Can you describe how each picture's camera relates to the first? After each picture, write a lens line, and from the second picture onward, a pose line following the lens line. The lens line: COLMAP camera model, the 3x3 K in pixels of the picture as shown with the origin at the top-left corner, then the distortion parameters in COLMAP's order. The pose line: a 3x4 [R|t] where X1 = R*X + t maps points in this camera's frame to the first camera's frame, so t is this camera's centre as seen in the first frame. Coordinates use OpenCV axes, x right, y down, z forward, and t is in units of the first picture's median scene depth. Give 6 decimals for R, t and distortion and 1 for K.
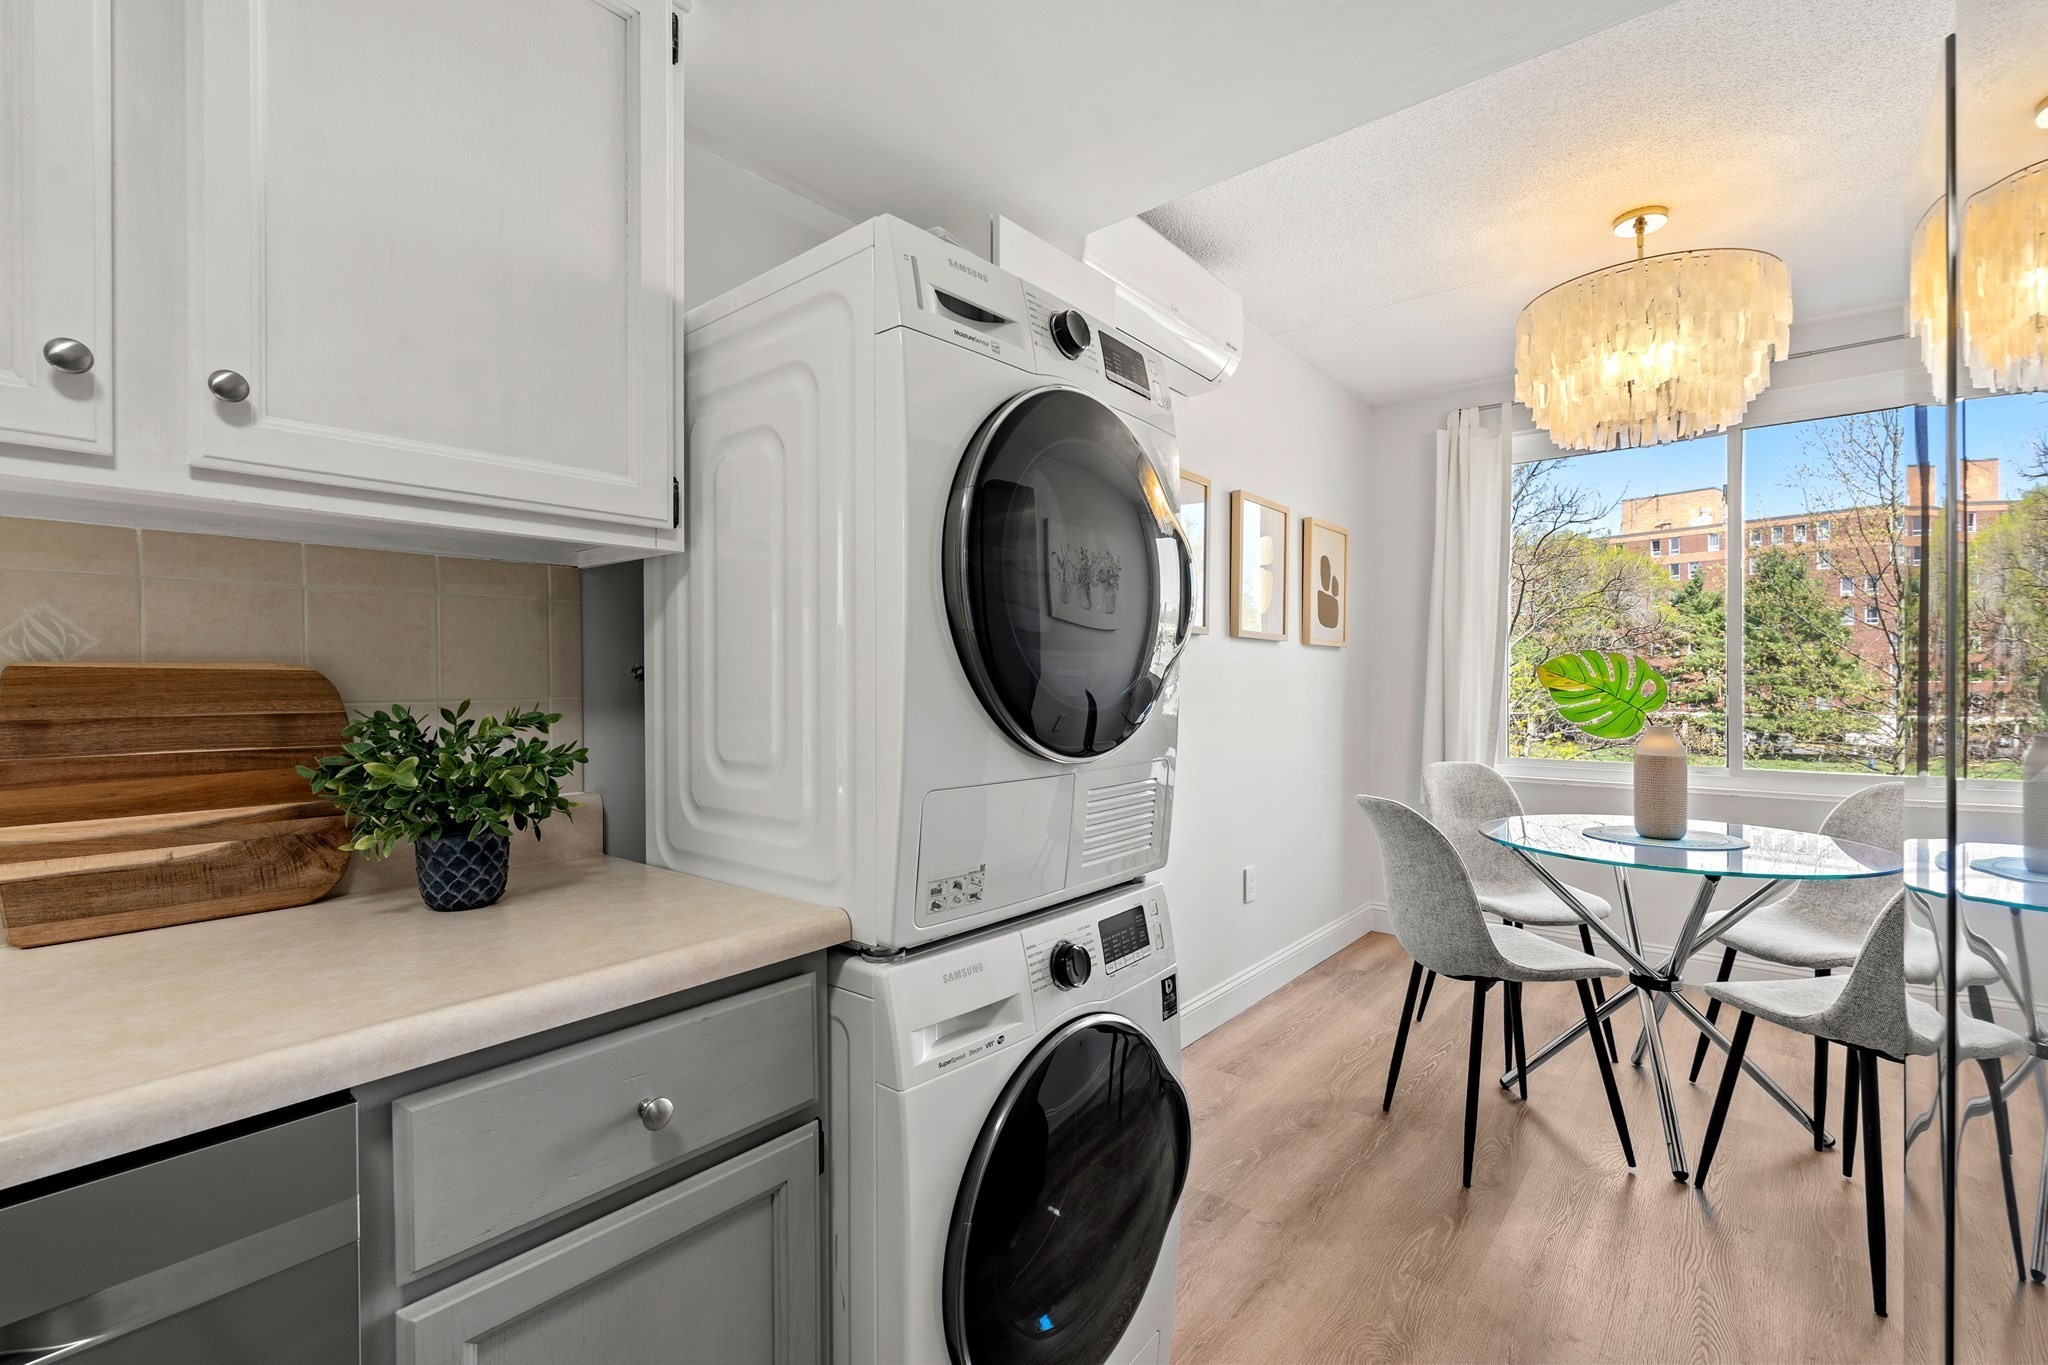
lens RADIAL K [[923.8, 0, 1046.1], [0, 923.8, 688.9], [0, 0, 1]] dist [-0.002715, 0.001051]
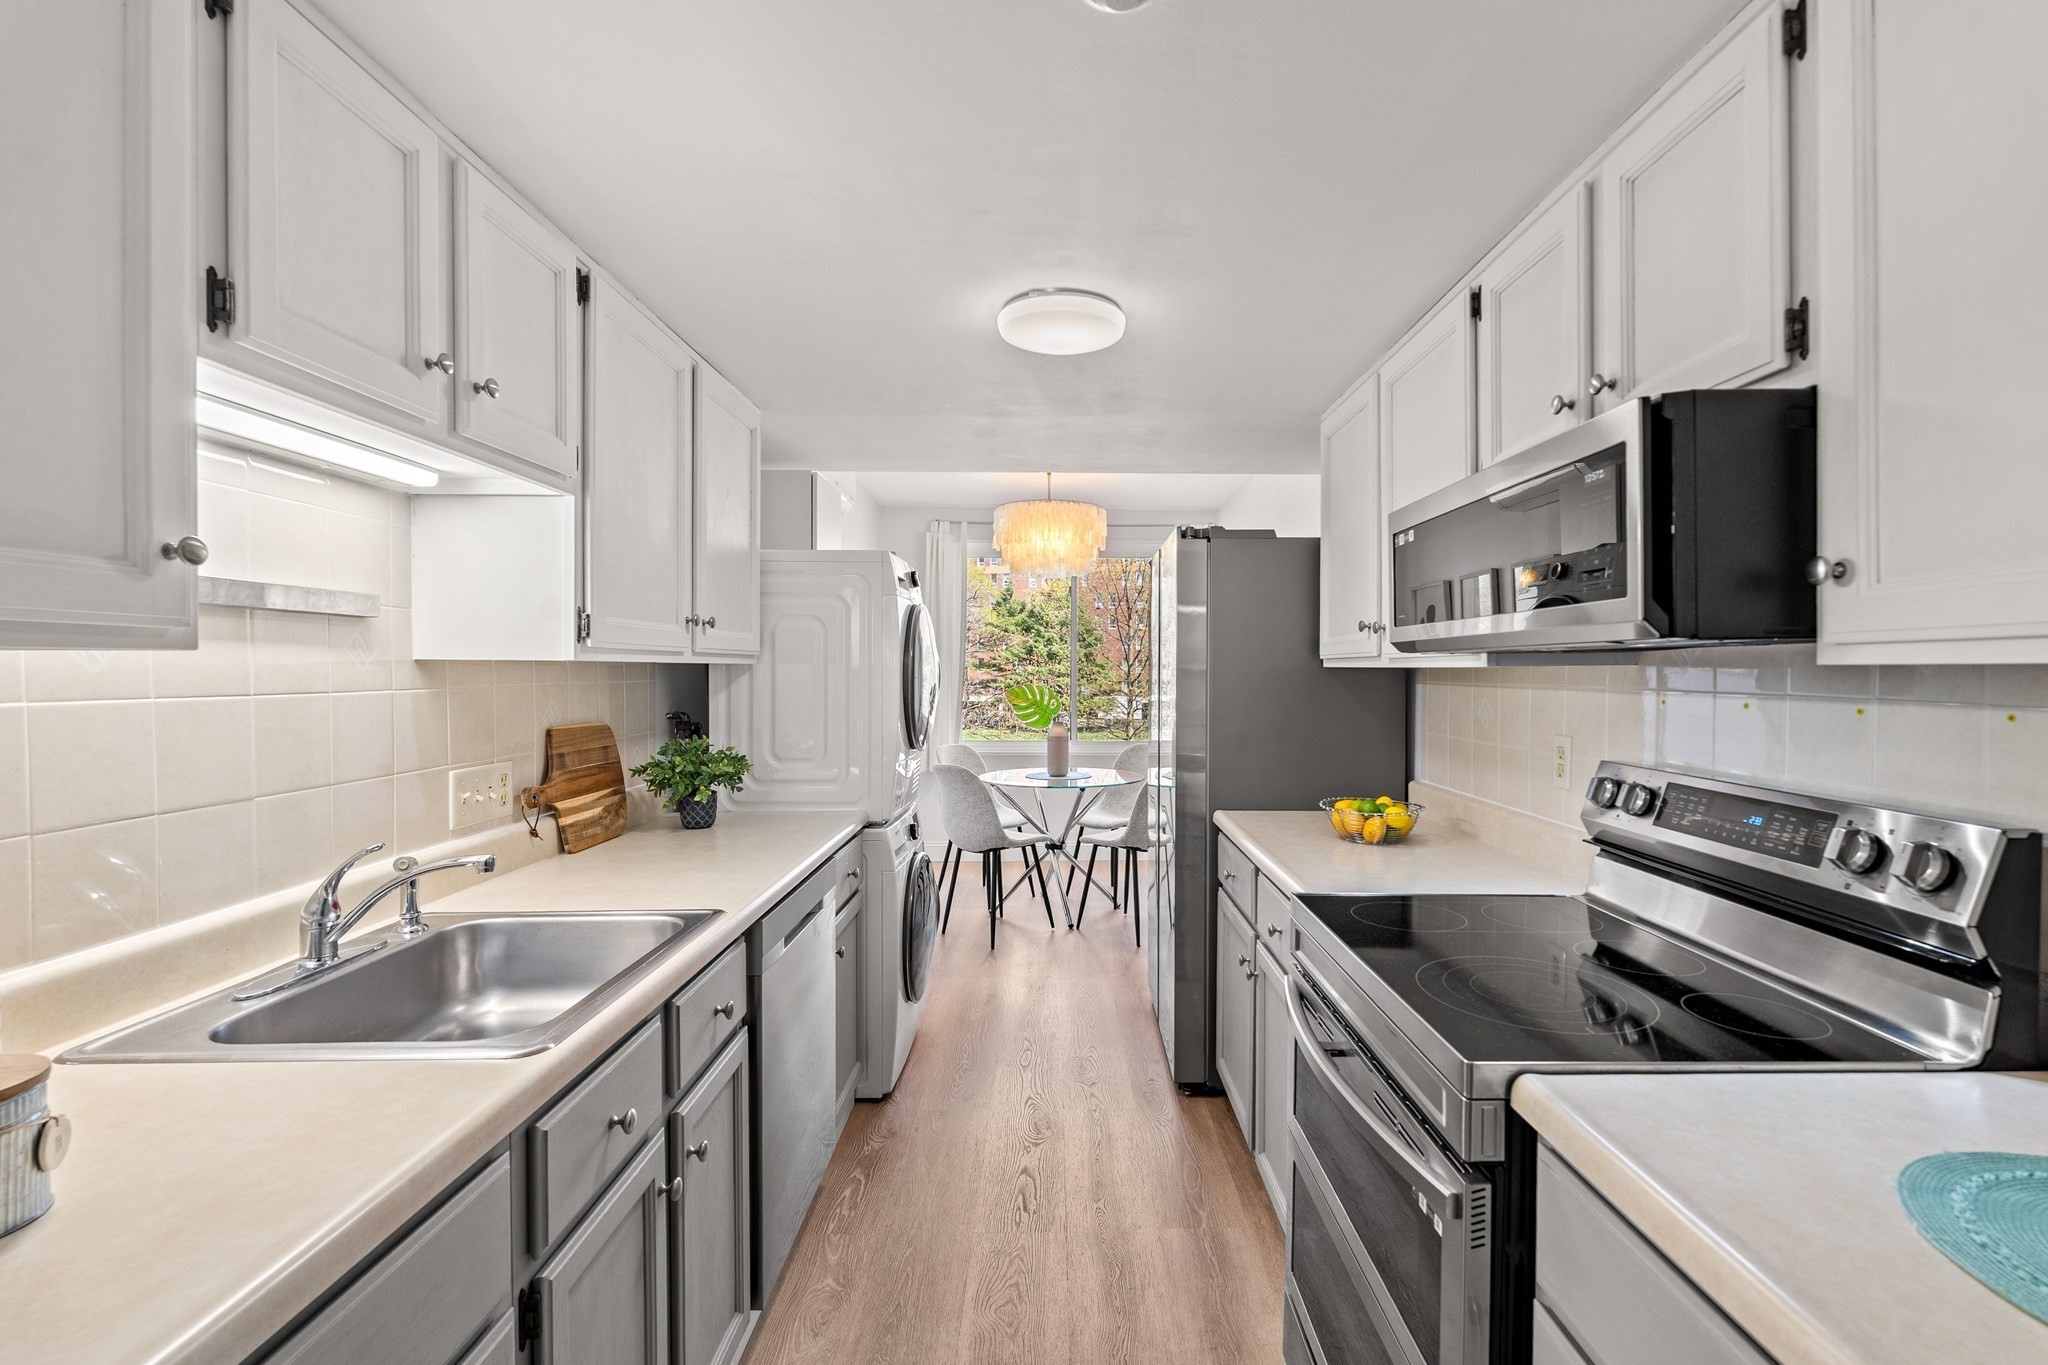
lens RADIAL K [[923.8, 0, 1090.7], [0, 923.8, 680.0], [0, 0, 1]] dist [-0.002715, 0.001051]
pose [[0.758685, -0.002273, 0.651454, -0.609581], [-0.002579, 0.999976, 0.006493, -0.065245], [-0.651453, -0.006606, 0.758660, -0.601140]]
